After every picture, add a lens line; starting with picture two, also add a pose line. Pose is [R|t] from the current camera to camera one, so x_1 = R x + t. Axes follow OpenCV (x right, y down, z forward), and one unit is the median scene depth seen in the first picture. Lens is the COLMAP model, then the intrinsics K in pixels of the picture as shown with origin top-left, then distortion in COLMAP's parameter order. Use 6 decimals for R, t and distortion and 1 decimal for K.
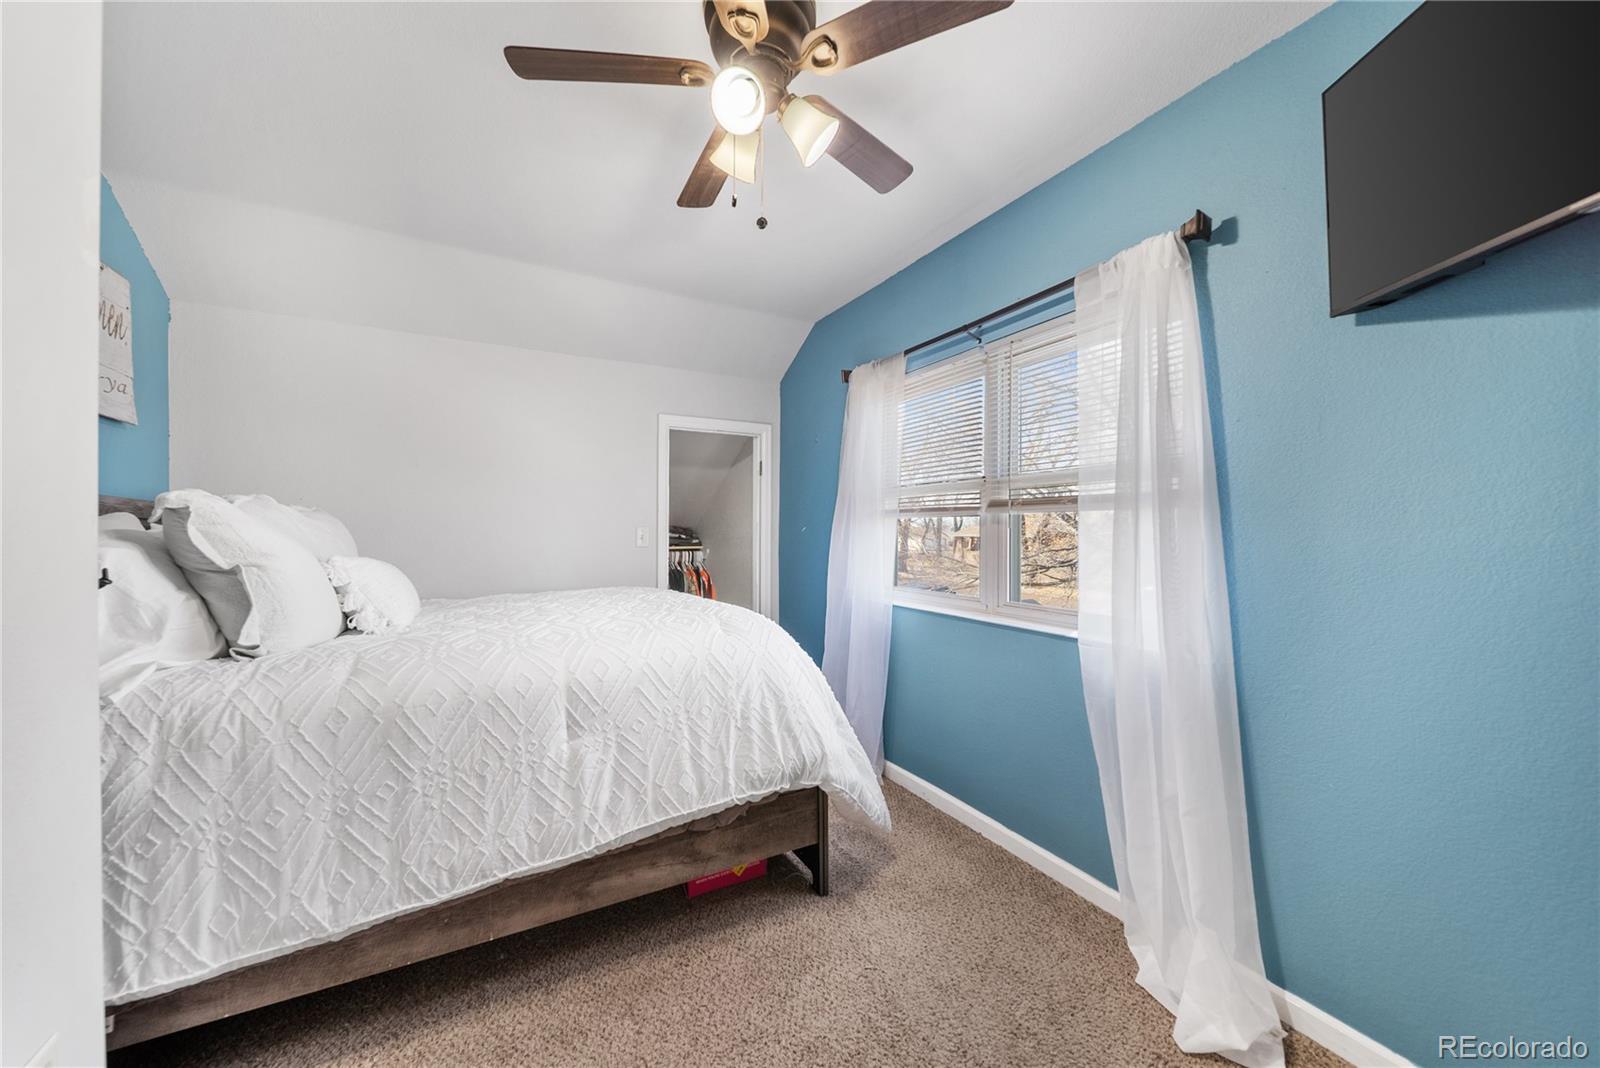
lens RADIAL K [[559.7, 0, 803.0], [0, 559.7, 532.6], [0, 0, 1]] dist [-0.002376, -0.000595]
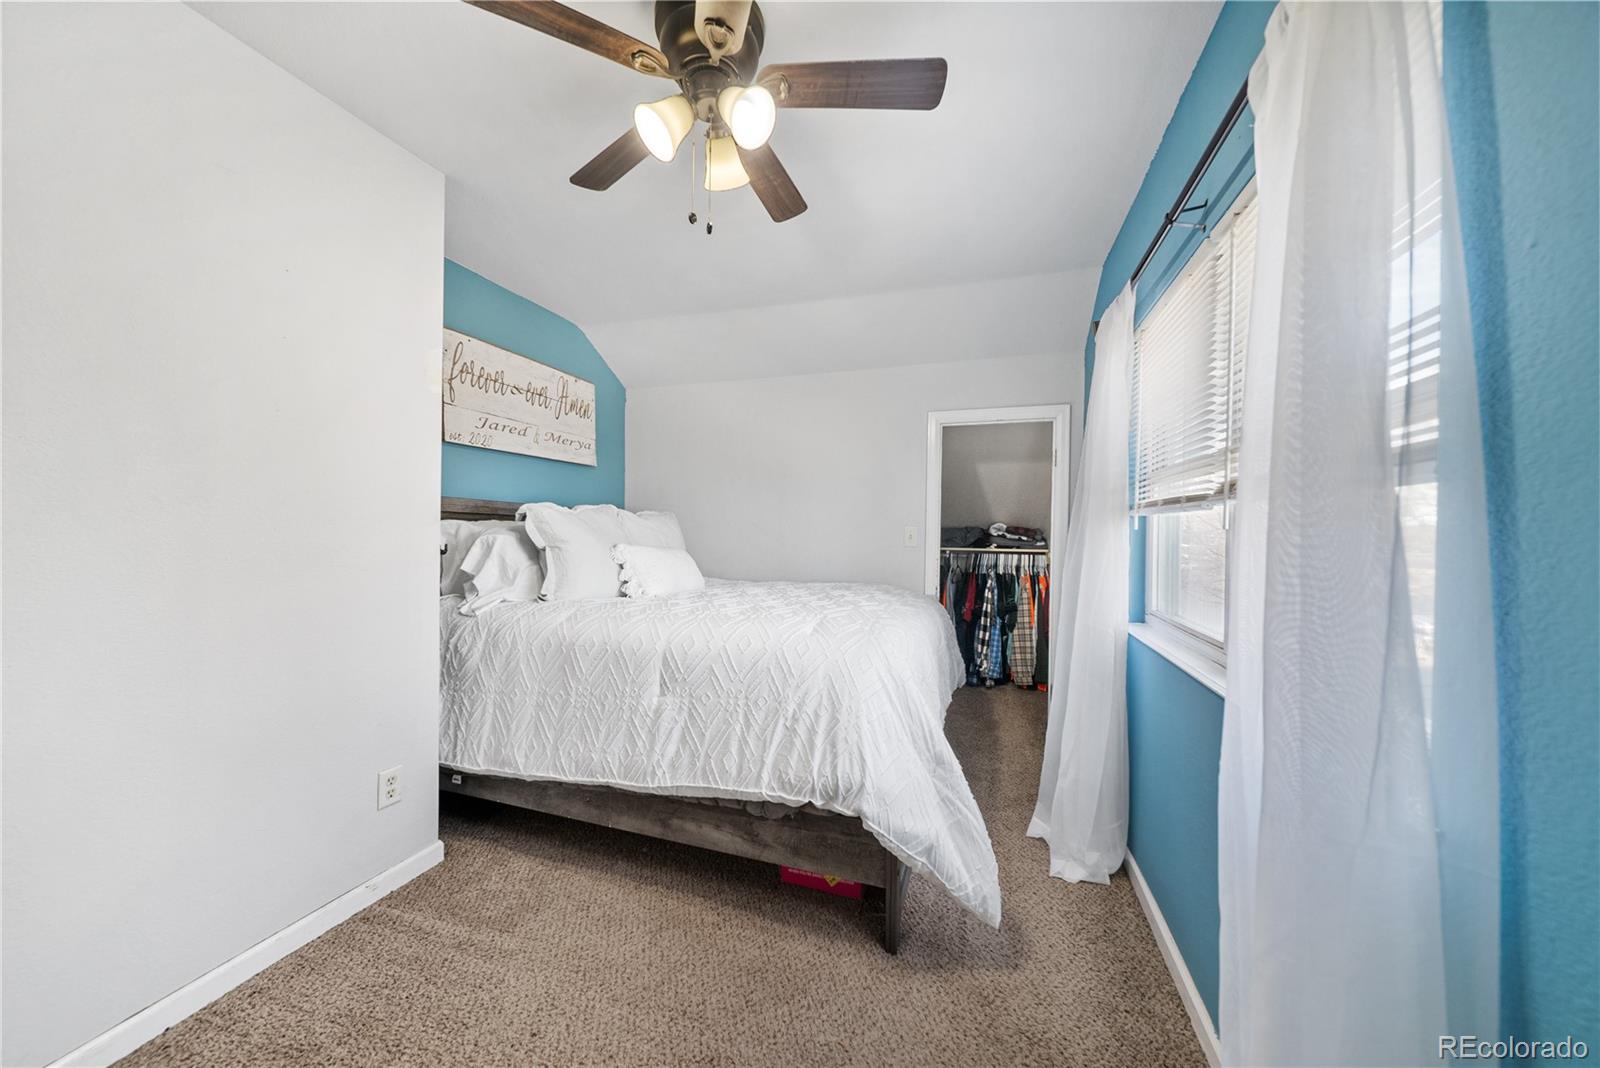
lens RADIAL K [[559.7, 0, 803.0], [0, 559.7, 532.6], [0, 0, 1]] dist [-0.002376, -0.000595]
pose [[0.681695, 0.010954, -0.731554, 0.678771], [-0.013416, 0.999907, 0.002470, 0.000630], [0.731513, 0.008130, 0.681779, 0.367196]]
